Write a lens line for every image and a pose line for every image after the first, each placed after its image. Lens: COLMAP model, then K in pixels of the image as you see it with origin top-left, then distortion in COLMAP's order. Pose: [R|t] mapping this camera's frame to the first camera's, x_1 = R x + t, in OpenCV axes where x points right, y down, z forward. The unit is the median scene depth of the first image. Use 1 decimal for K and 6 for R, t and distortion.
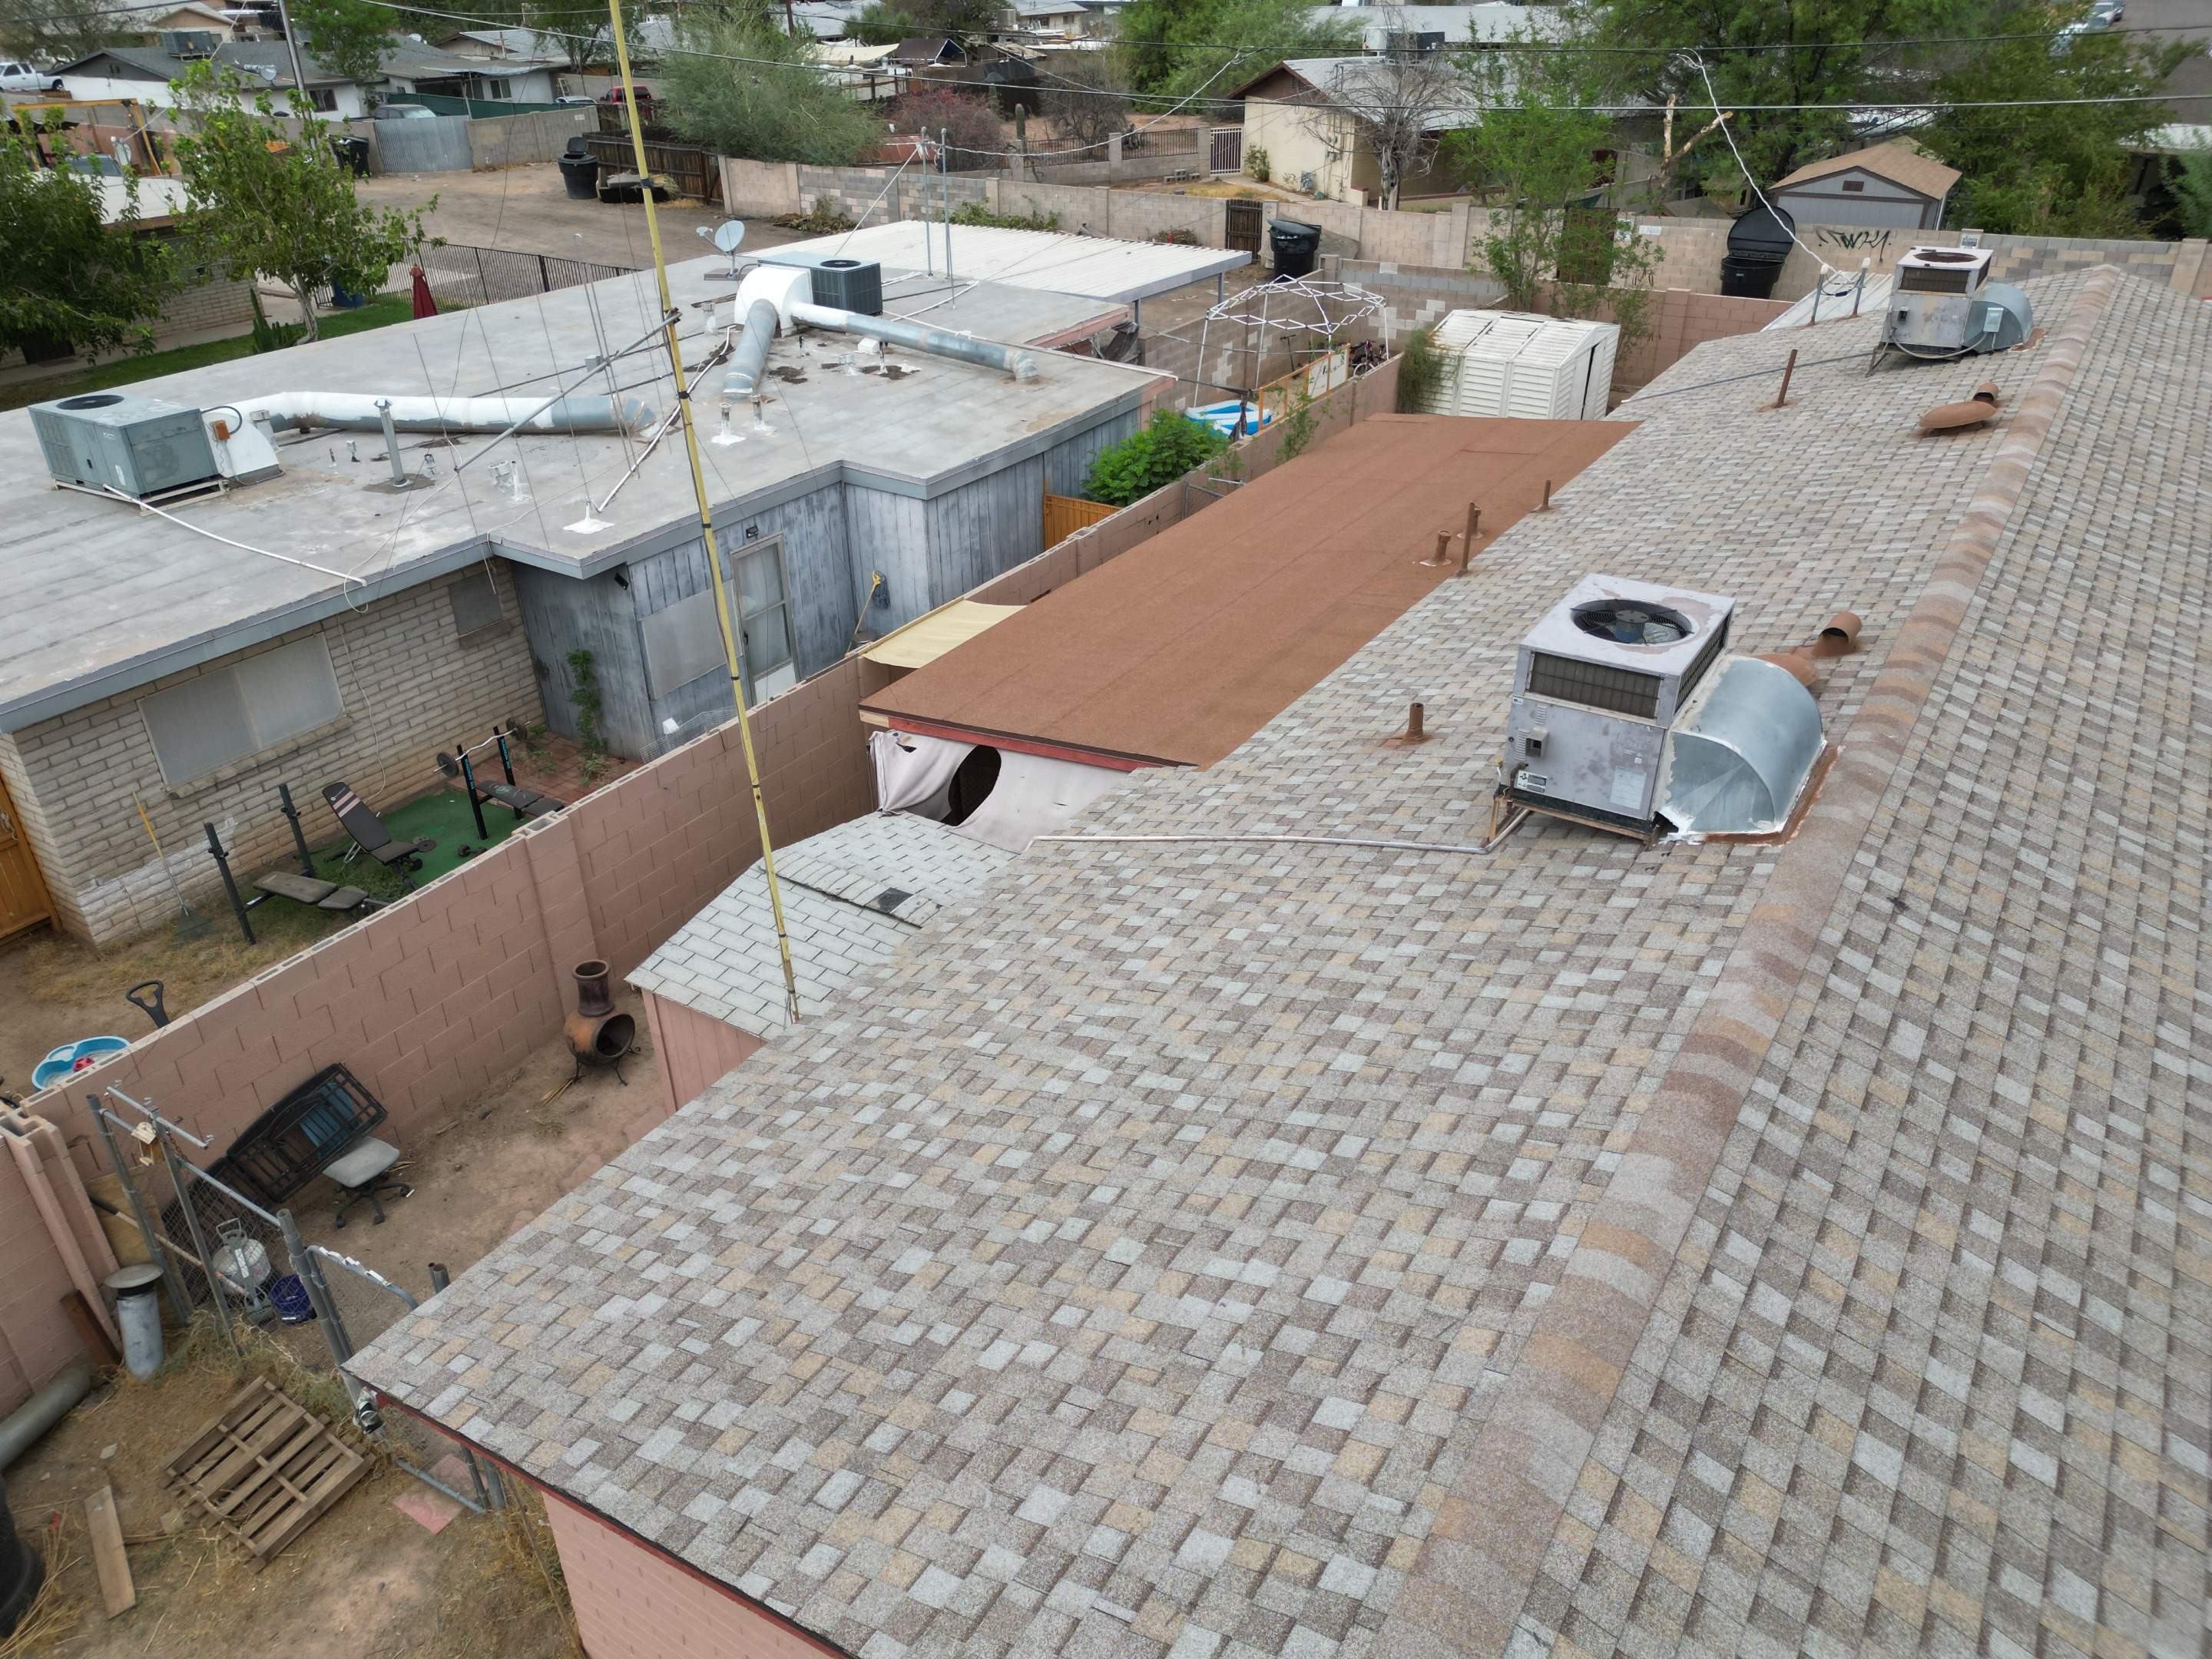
lens RADIAL K [[1543.2, 0, 1087.5], [0, 1543.2, 832.9], [0, 0, 1]] dist [0.067575, -0.065694]
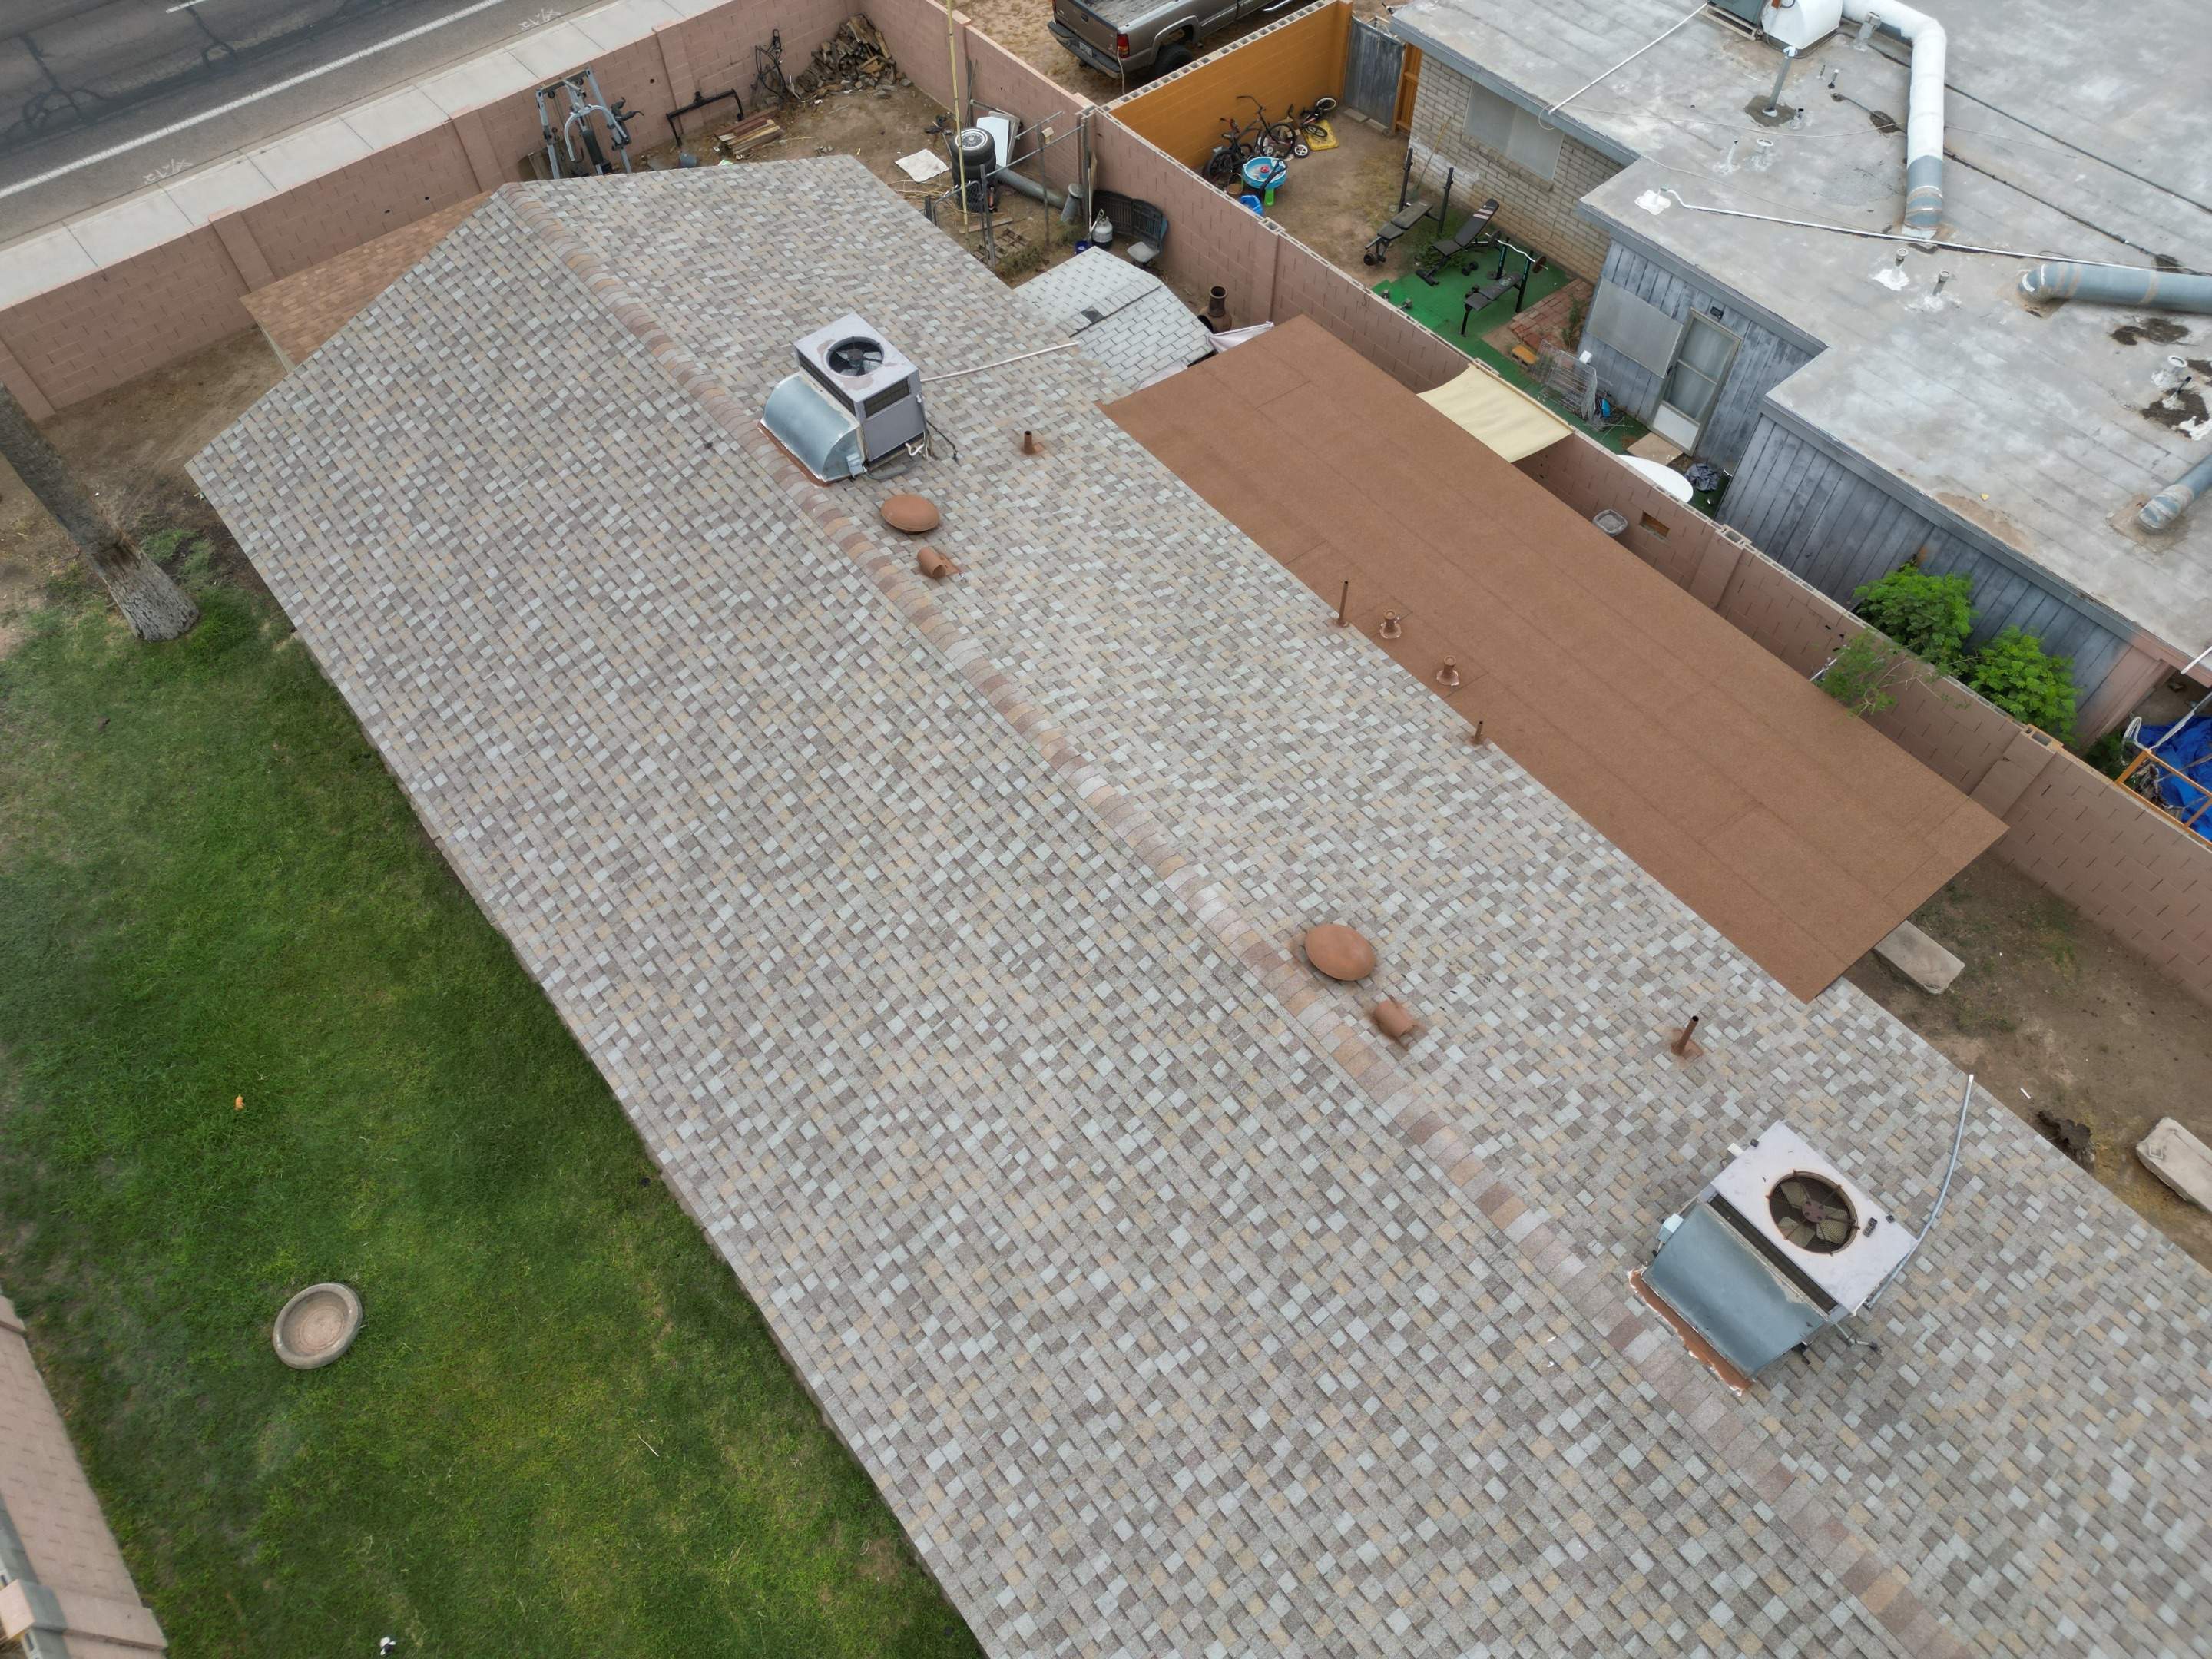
lens RADIAL K [[1543.2, 0, 1101.0], [0, 1543.2, 815.4], [0, 0, 1]] dist [0.067575, -0.065694]
pose [[-0.310807, 0.801815, -0.510385, 1.696641], [-0.452305, 0.347509, 0.821375, -1.669681], [0.835954, 0.486139, 0.254657, 1.009259]]
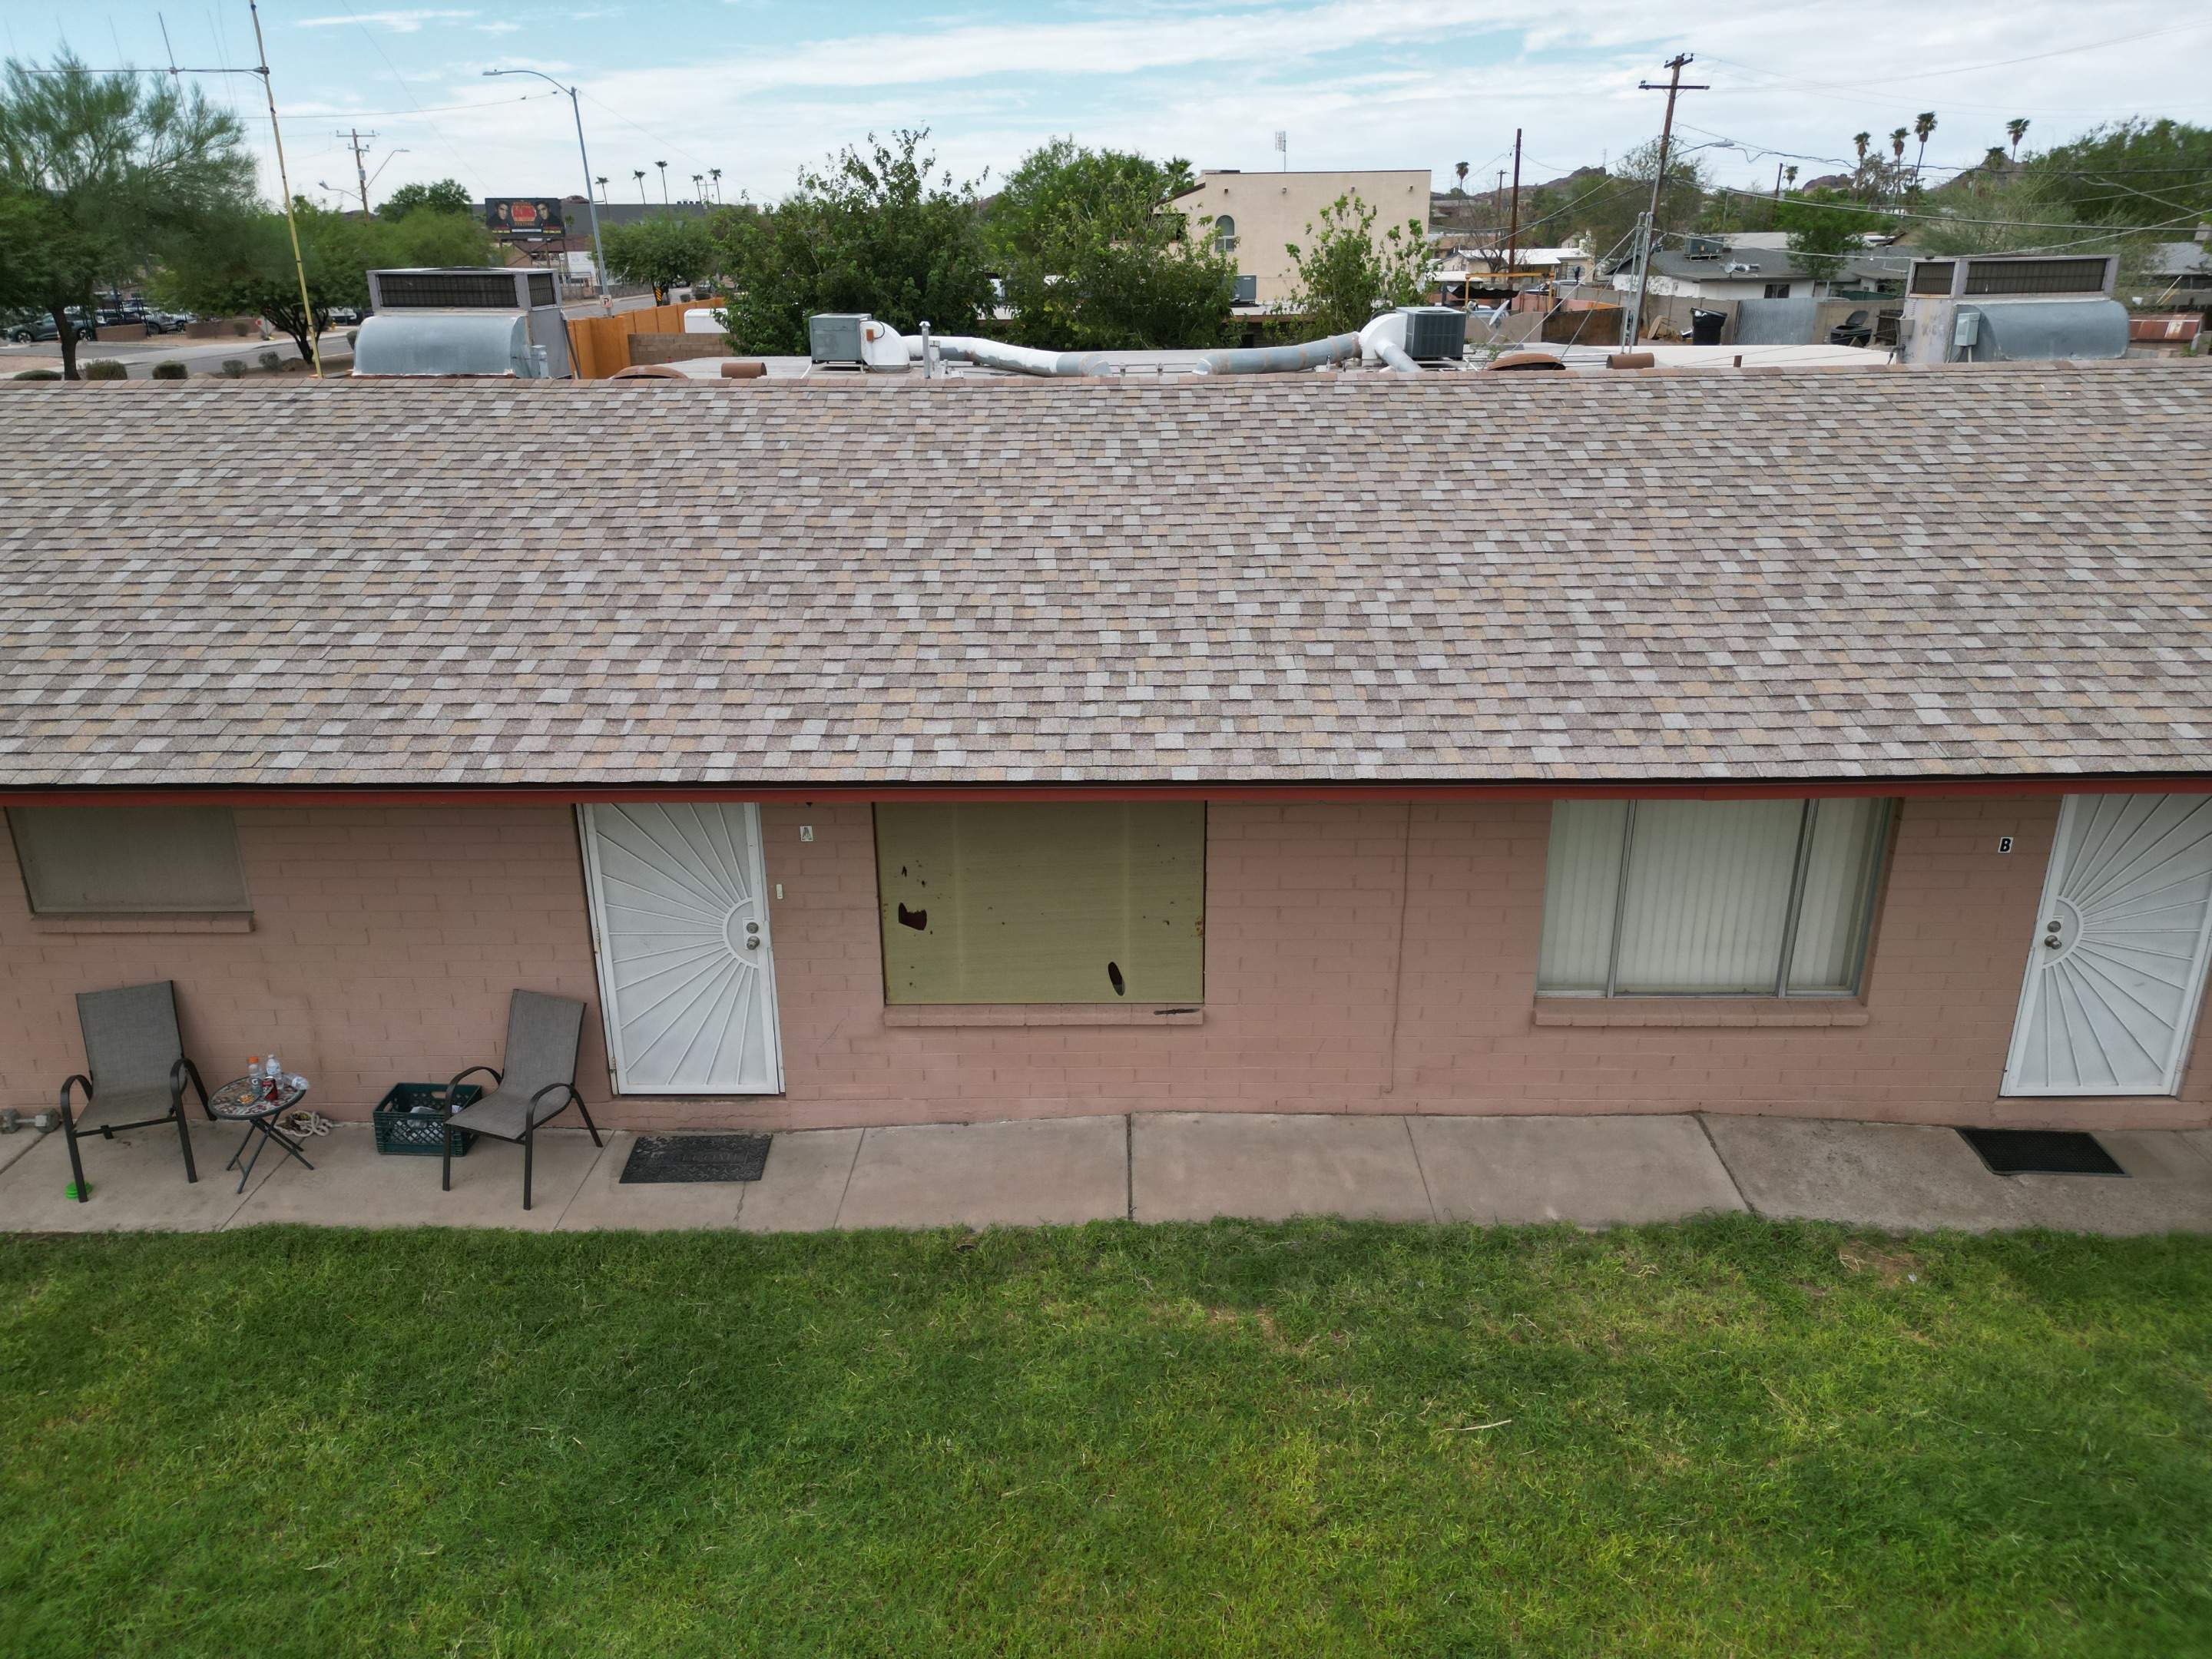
lens RADIAL K [[1543.2, 0, 1107.9], [0, 1543.2, 817.3], [0, 0, 1]] dist [0.067575, -0.065694]
pose [[0.533616, 0.308874, -0.787306, 1.953117], [-0.412713, 0.907655, 0.076362, -0.026344], [0.738188, 0.284184, 0.611815, 0.666244]]
